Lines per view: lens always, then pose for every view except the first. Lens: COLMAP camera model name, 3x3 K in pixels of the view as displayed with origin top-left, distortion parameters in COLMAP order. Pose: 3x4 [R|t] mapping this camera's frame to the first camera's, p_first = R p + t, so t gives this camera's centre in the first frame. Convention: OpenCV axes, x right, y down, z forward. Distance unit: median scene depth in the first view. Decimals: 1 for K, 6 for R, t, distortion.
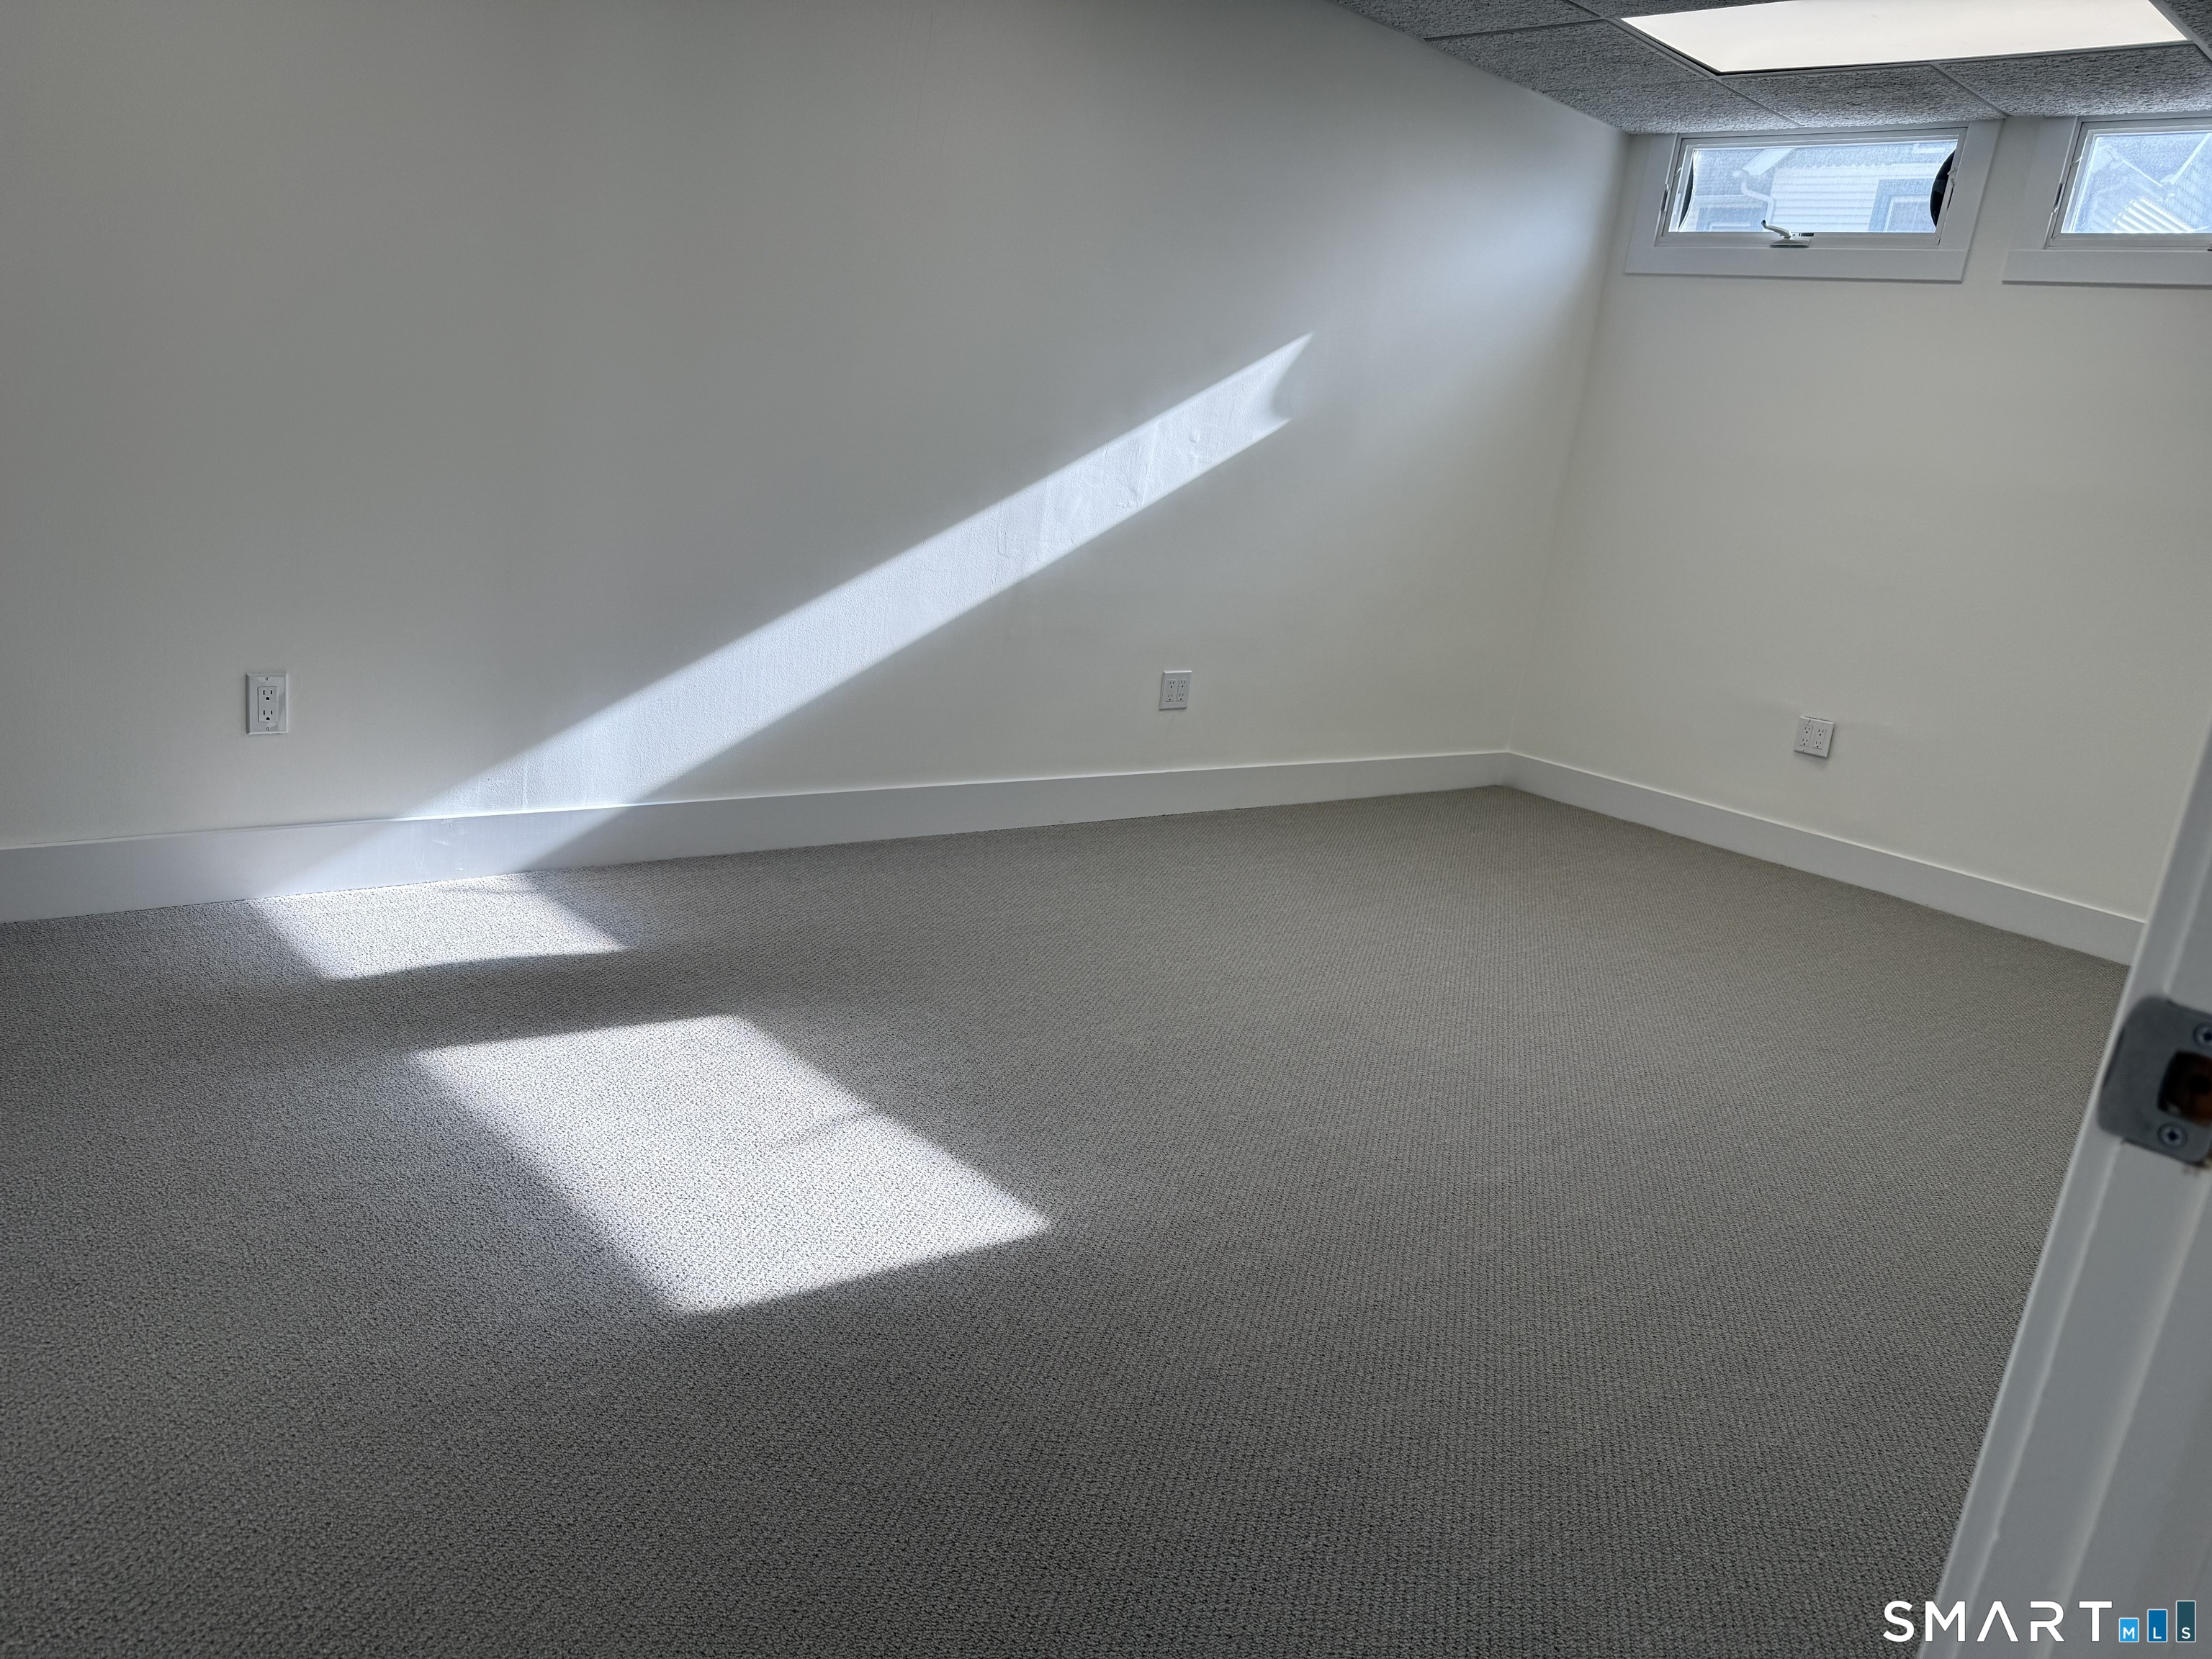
lens RADIAL K [[1556.0, 0, 1102.0], [0, 1556.0, 839.6], [0, 0, 1]] dist [0.016872, -0.016472]
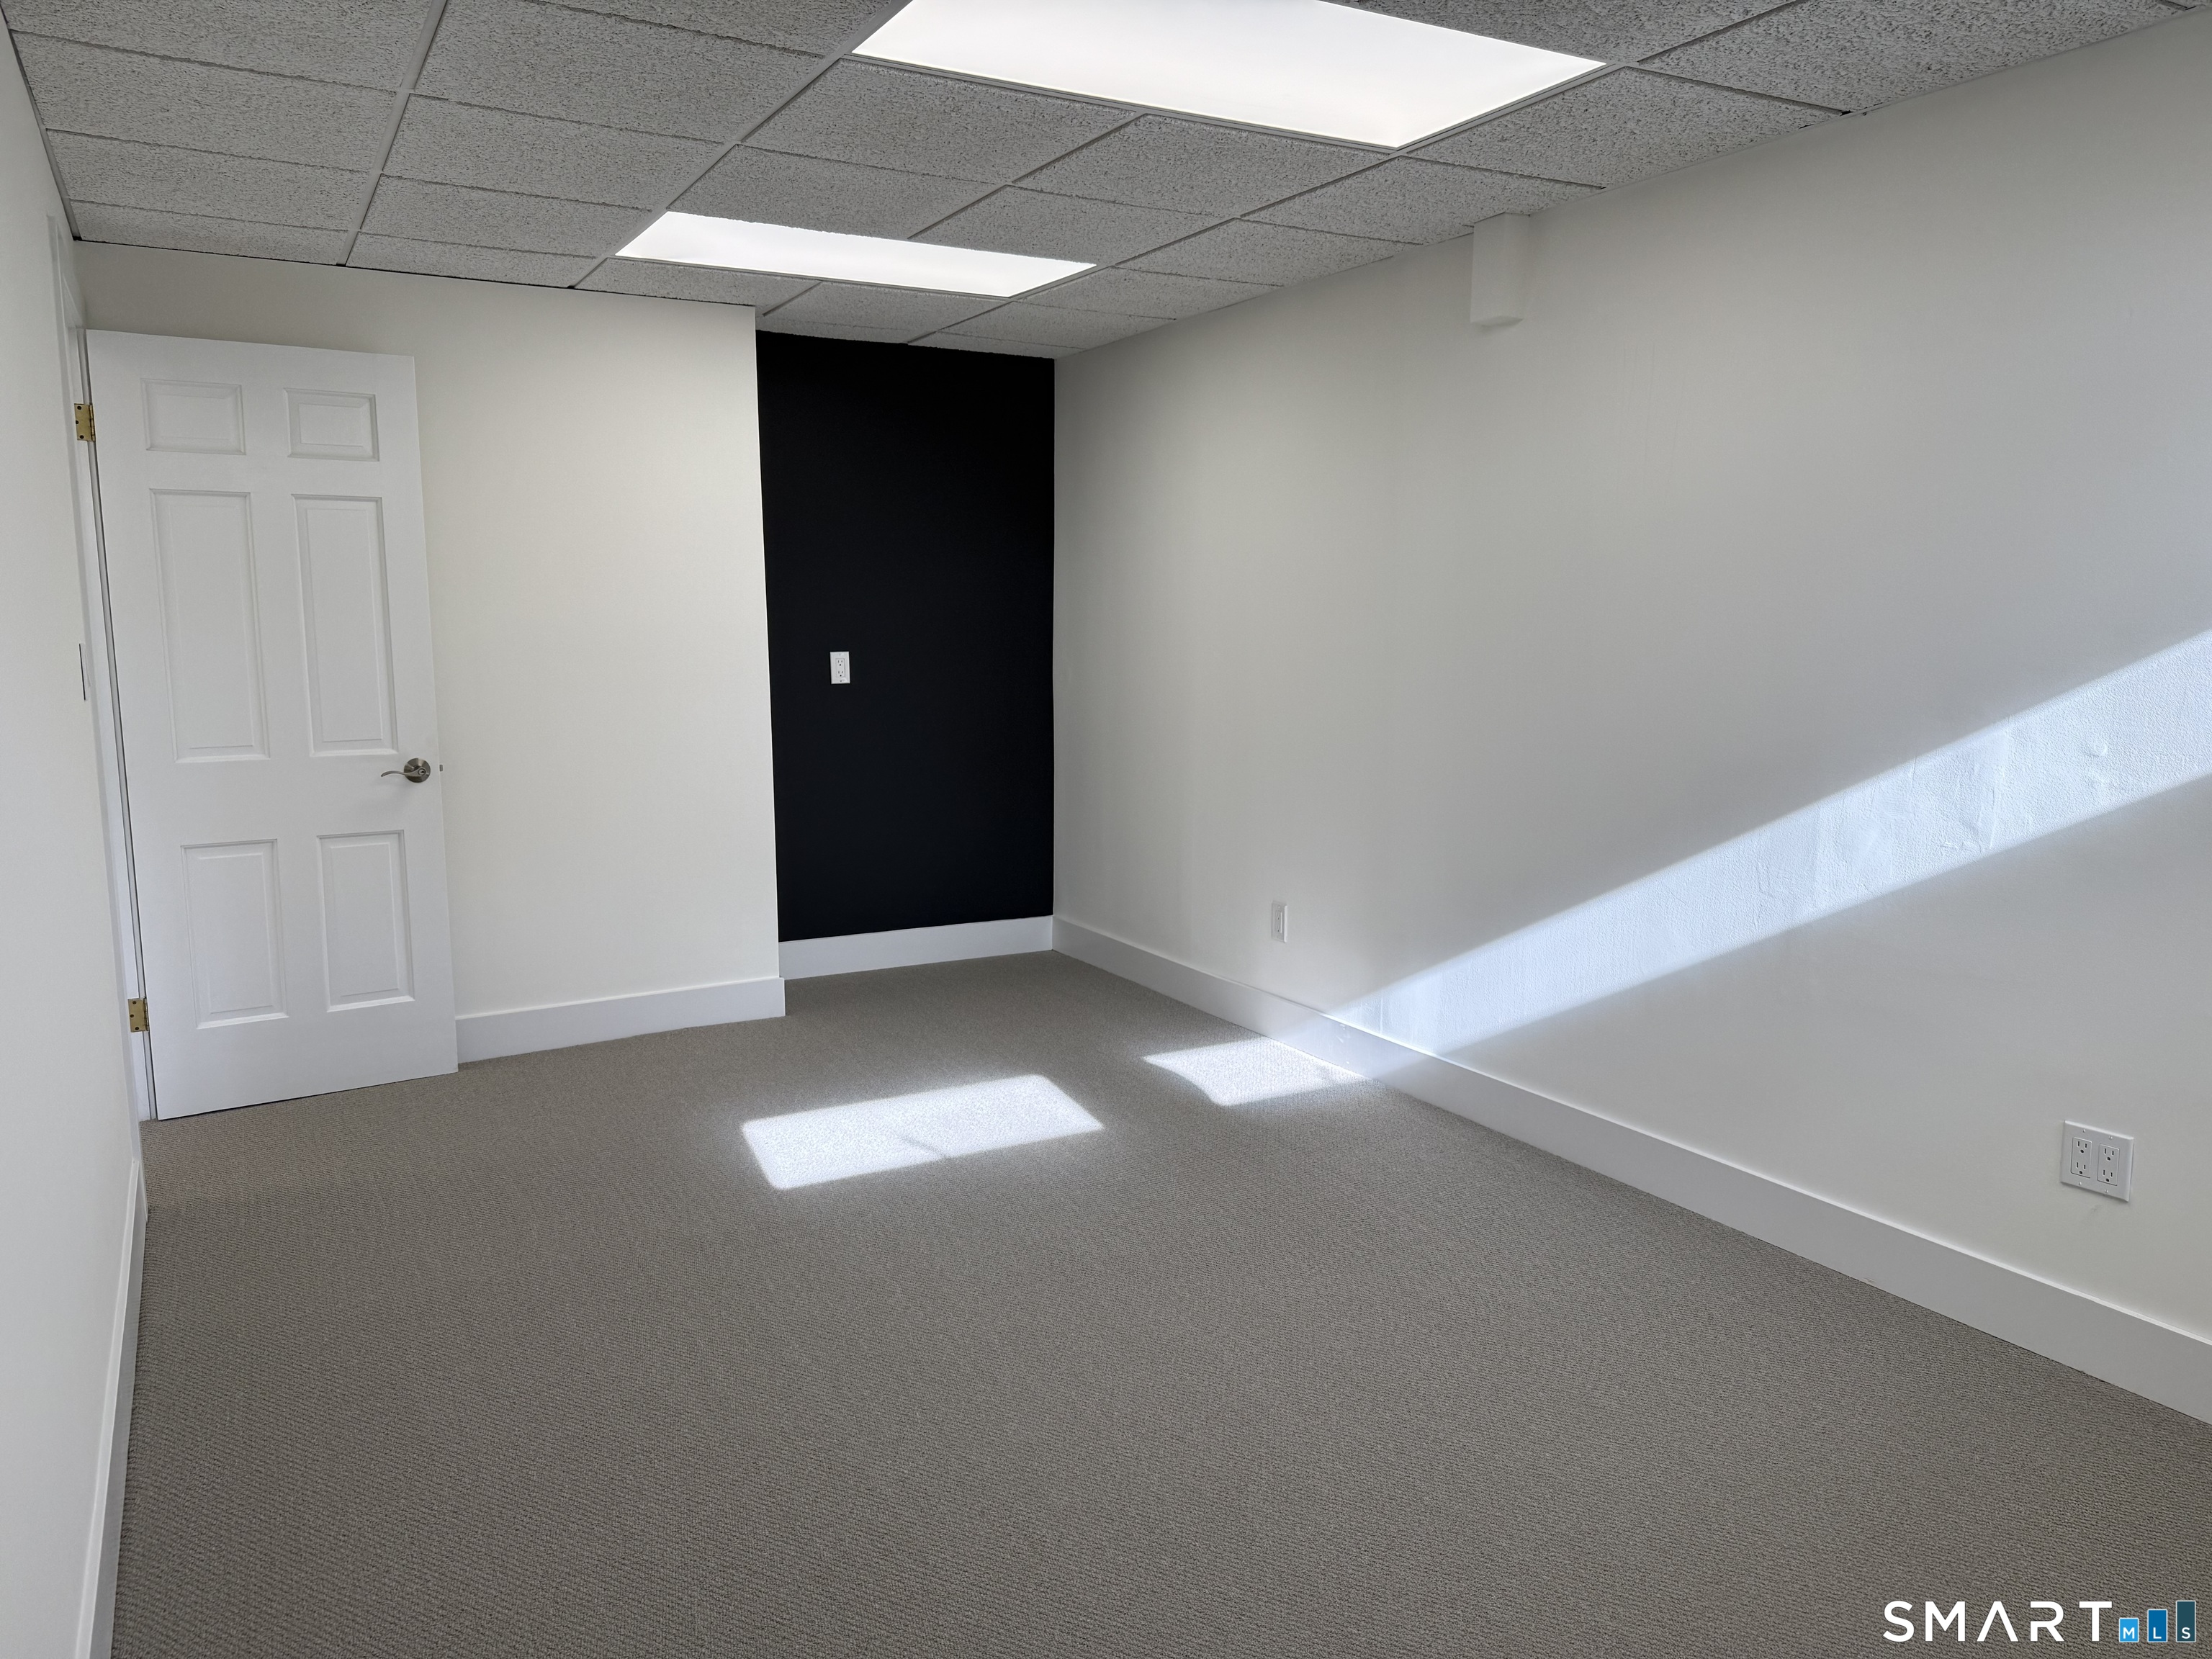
lens RADIAL K [[1556.0, 0, 1105.5], [0, 1556.0, 809.5], [0, 0, 1]] dist [0.016872, -0.016472]
pose [[-0.214418, -0.008827, -0.976702, 0.802519], [-0.278463, 0.959013, 0.052465, -0.170066], [0.936207, 0.283225, -0.208087, 0.825864]]
